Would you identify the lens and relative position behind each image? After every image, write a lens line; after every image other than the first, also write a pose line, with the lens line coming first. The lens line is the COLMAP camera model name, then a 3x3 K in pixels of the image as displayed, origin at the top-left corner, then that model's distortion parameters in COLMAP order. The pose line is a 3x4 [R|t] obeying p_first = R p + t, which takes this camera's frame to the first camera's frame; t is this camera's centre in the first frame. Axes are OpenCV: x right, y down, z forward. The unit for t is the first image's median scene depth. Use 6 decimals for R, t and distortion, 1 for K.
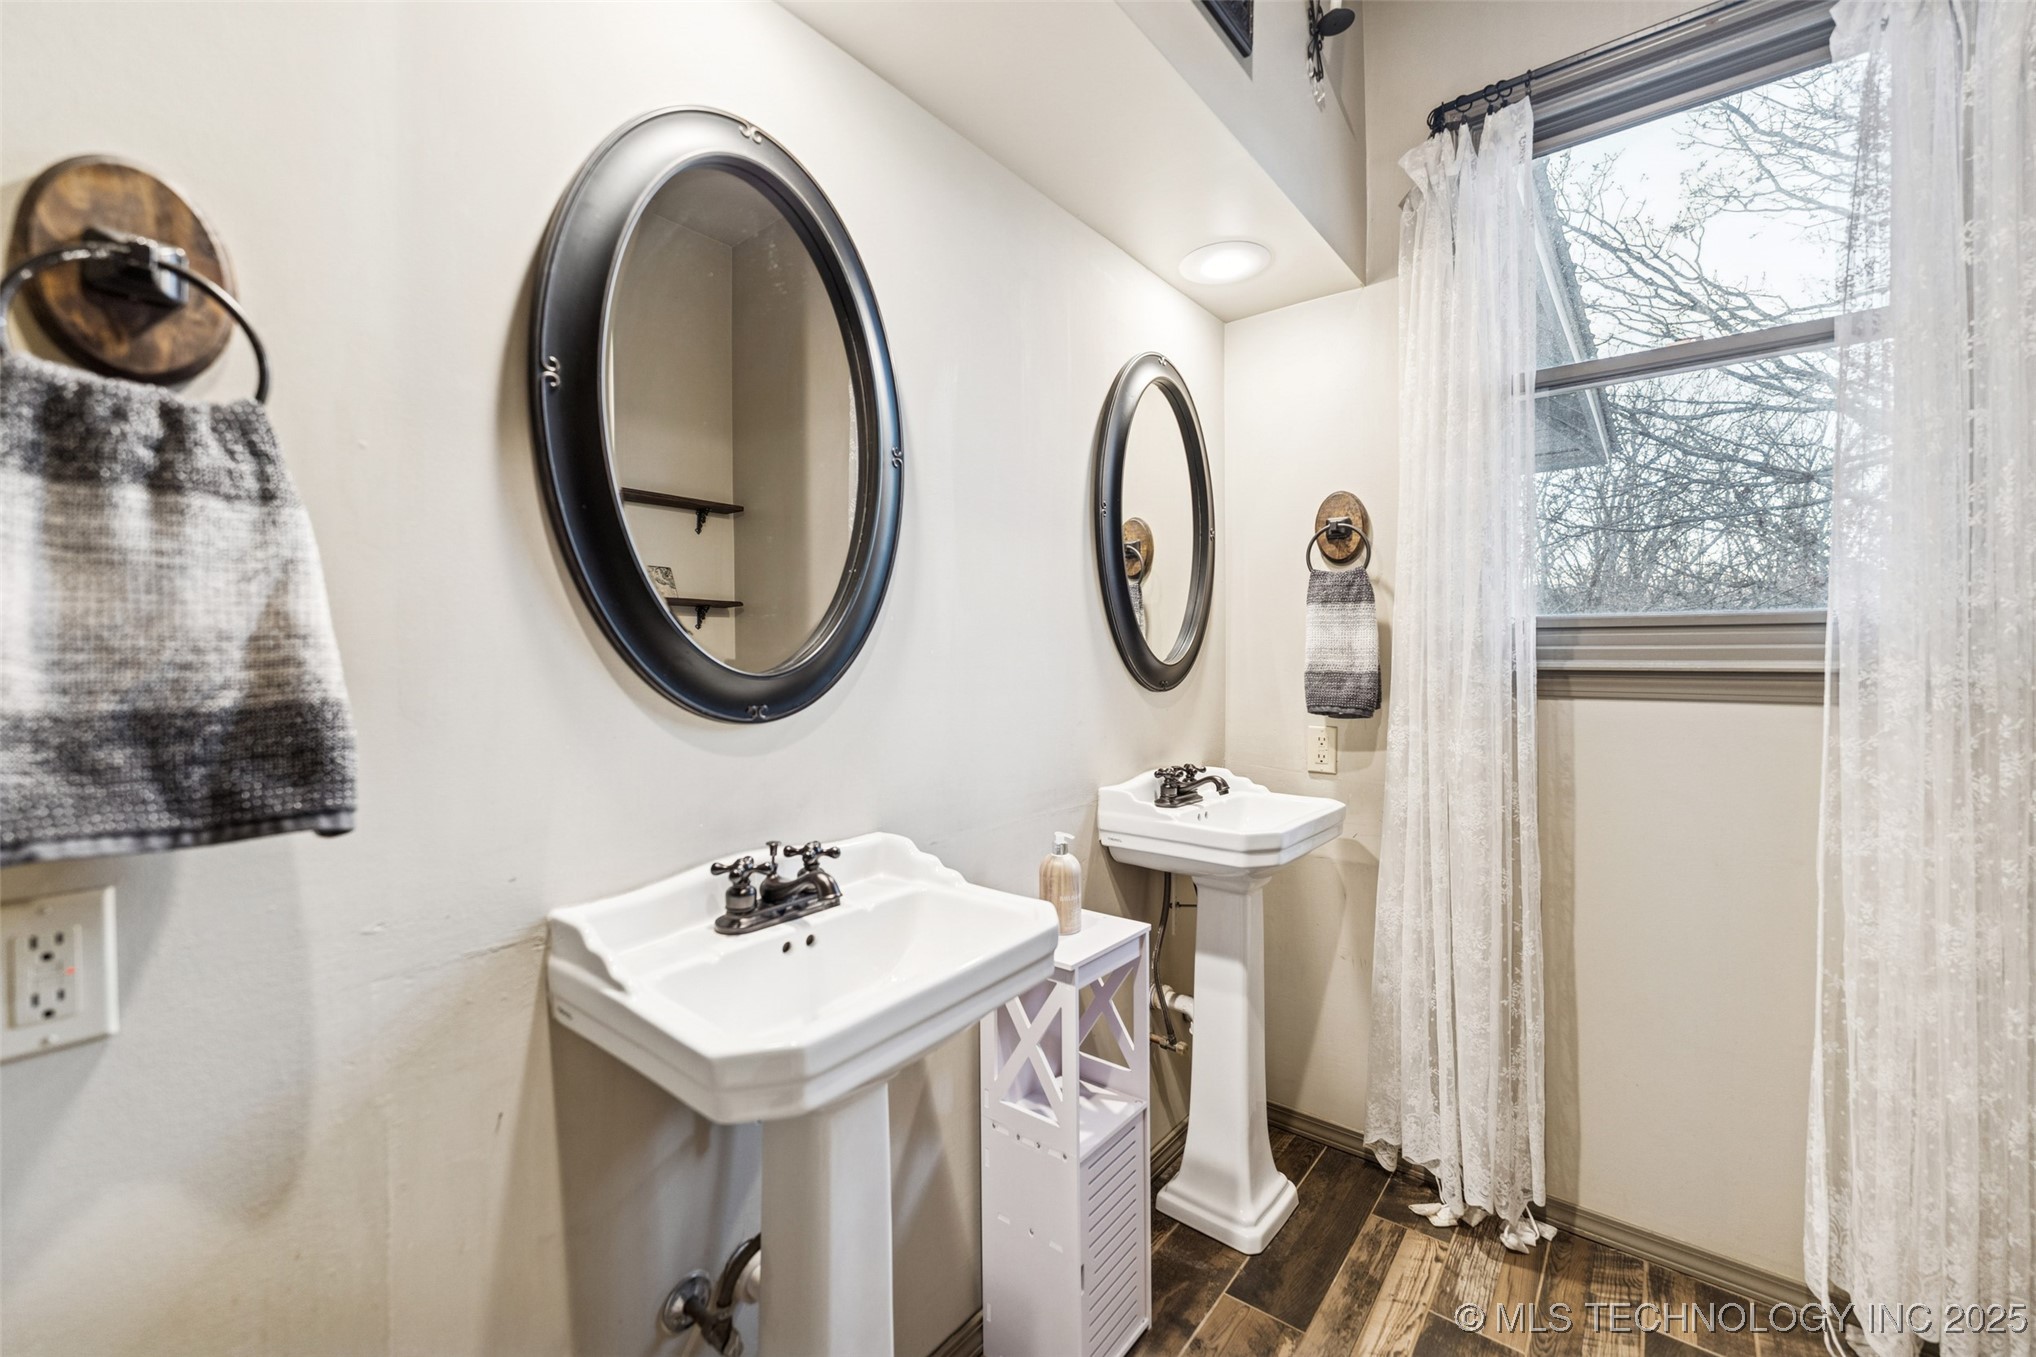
lens RADIAL K [[833.4, 0, 1013.7], [0, 833.4, 650.0], [0, 0, 1]] dist [0.000934, -0.000926]
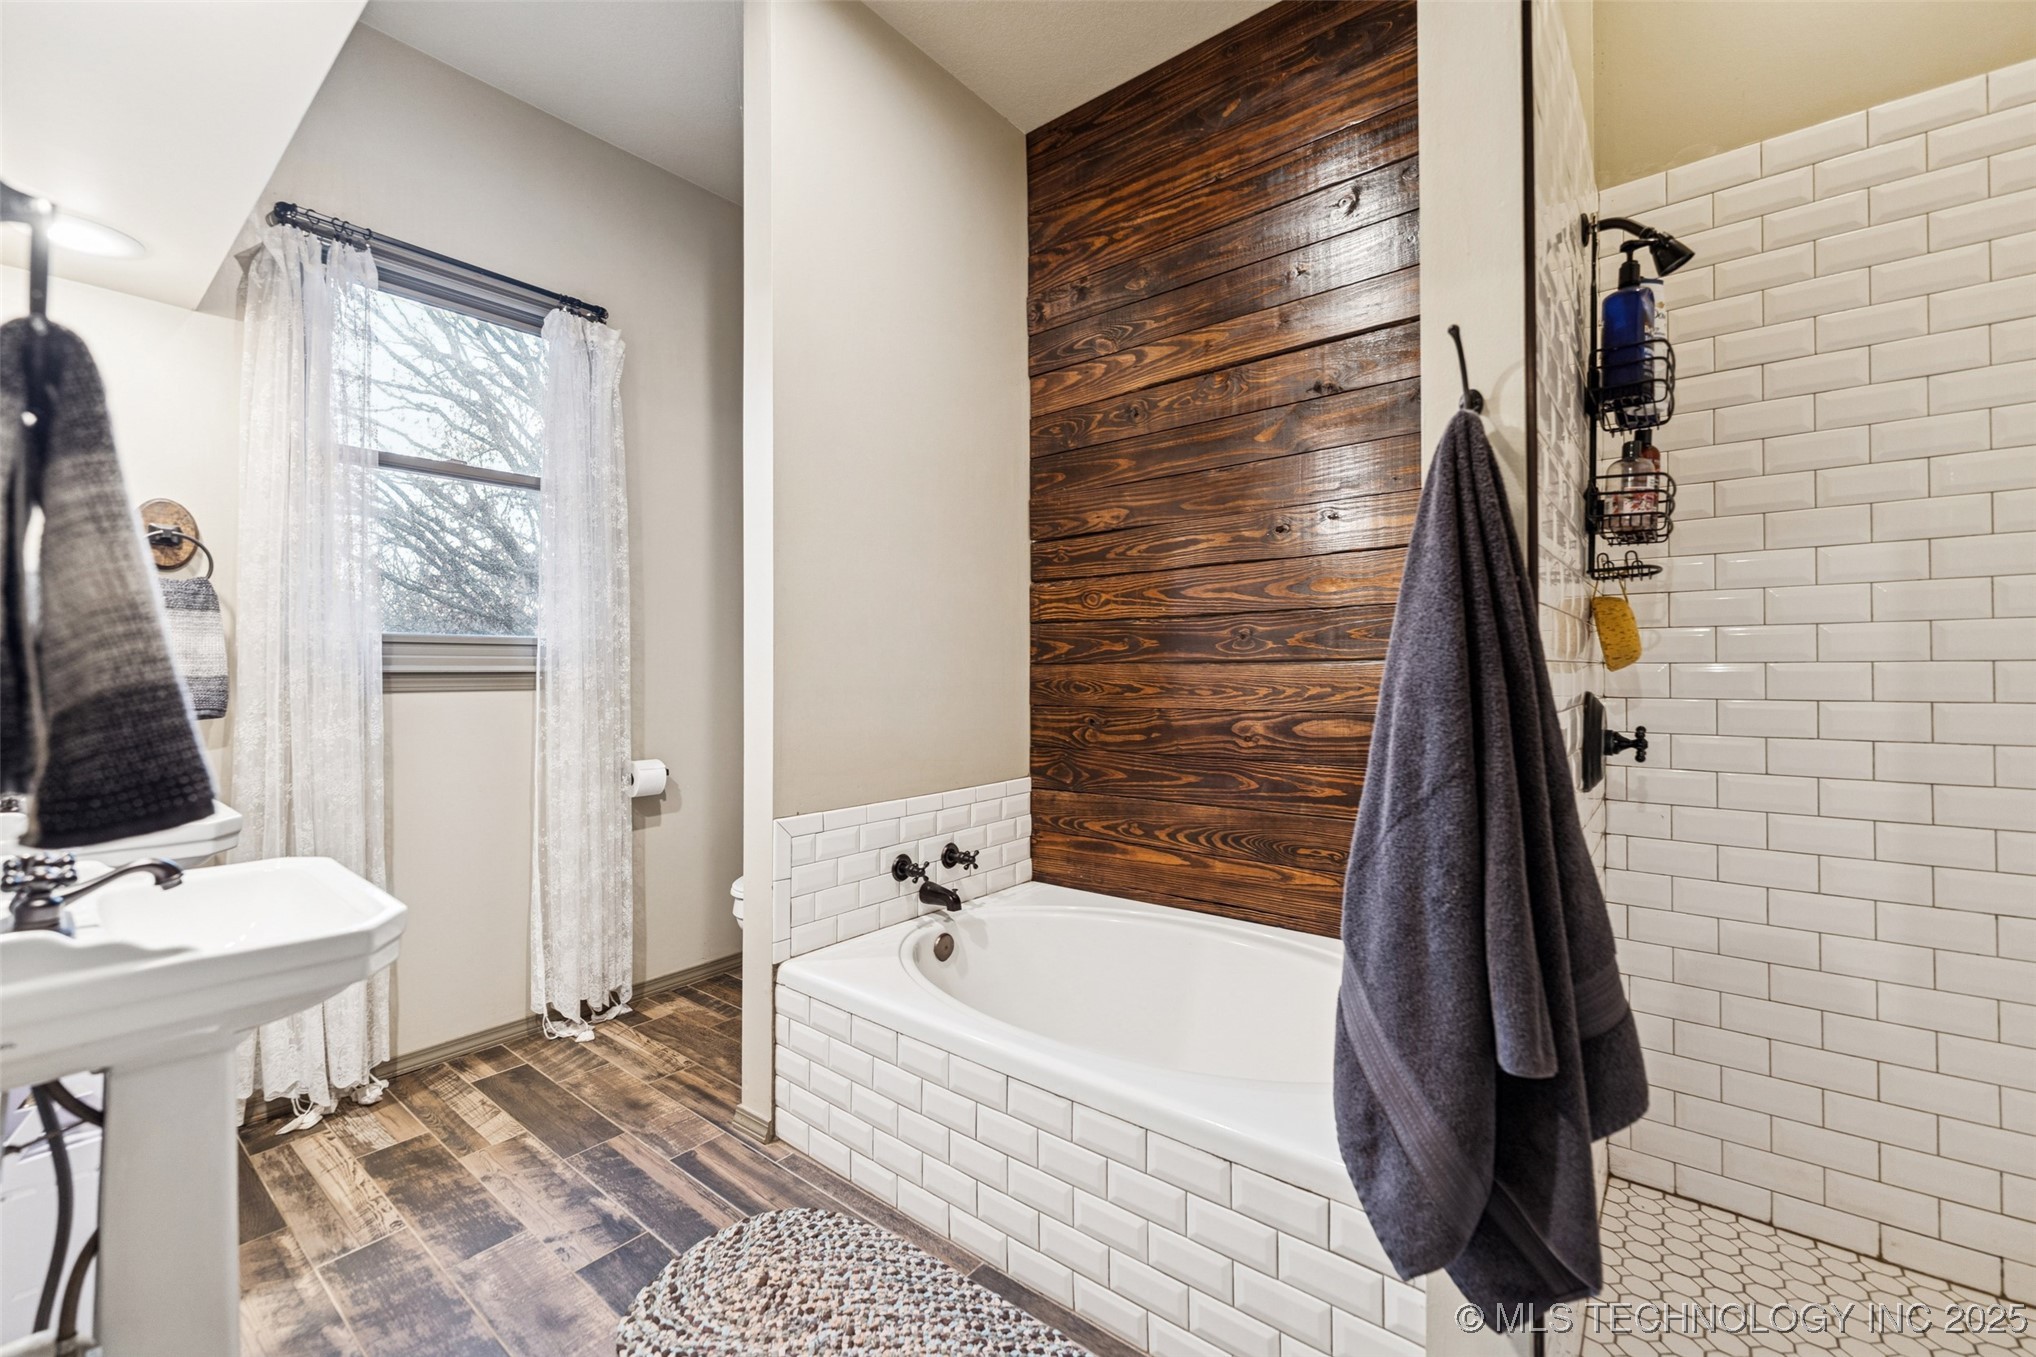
lens RADIAL K [[833.4, 0, 1013.7], [0, 833.4, 650.0], [0, 0, 1]] dist [0.000934, -0.000926]
pose [[-0.004121, 0.025767, 0.999659, -0.758233], [-0.001613, 0.999666, -0.025774, 0.021619], [-0.999990, -0.001719, -0.004078, -0.026984]]
